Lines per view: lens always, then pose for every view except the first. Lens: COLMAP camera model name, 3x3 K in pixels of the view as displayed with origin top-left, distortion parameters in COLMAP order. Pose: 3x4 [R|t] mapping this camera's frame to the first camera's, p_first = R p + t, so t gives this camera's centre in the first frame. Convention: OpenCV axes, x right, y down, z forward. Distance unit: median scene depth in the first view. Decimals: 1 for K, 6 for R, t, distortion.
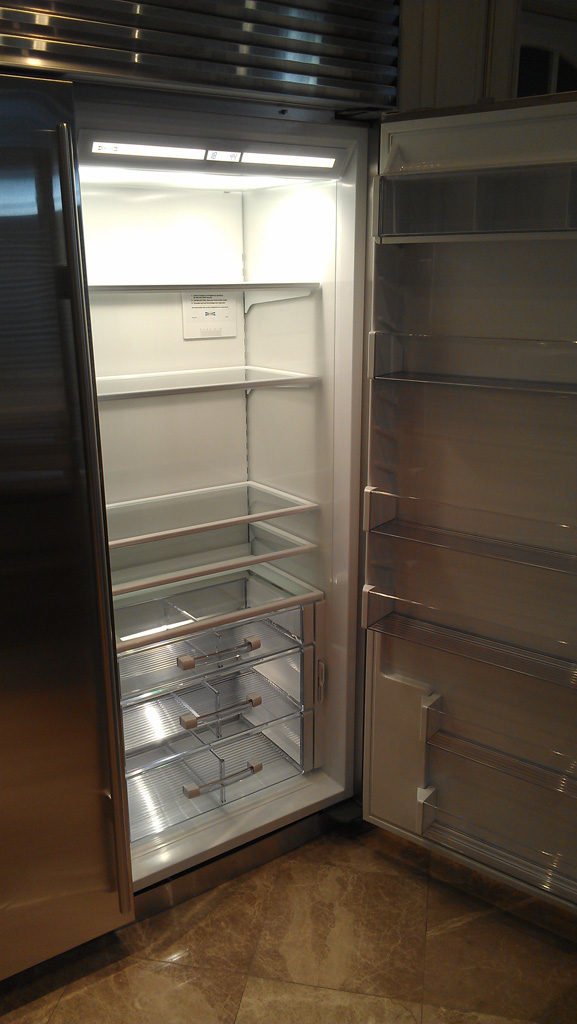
lens RADIAL K [[868.9, 0, 289.8], [0, 868.9, 521.0], [0, 0, 1]] dist [0.011893, -0.014799]
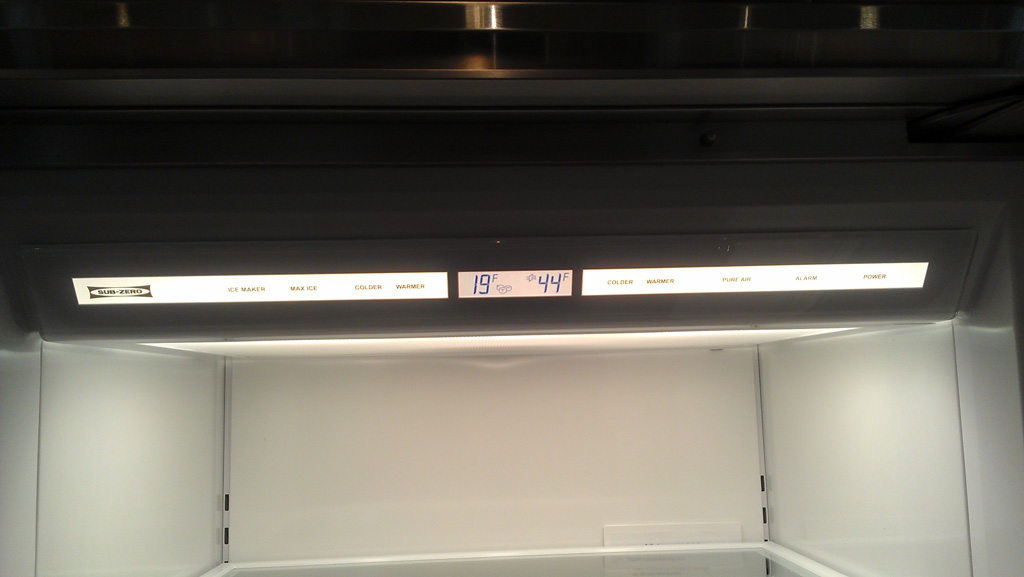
lens RADIAL K [[868.9, 0, 510.1], [0, 868.9, 293.9], [0, 0, 1]] dist [0.011893, -0.014799]
pose [[0.866858, -0.067803, -0.493922, 0.075473], [-0.122513, 0.931360, -0.342868, -0.279917], [0.483267, 0.357730, 0.799051, 0.681753]]
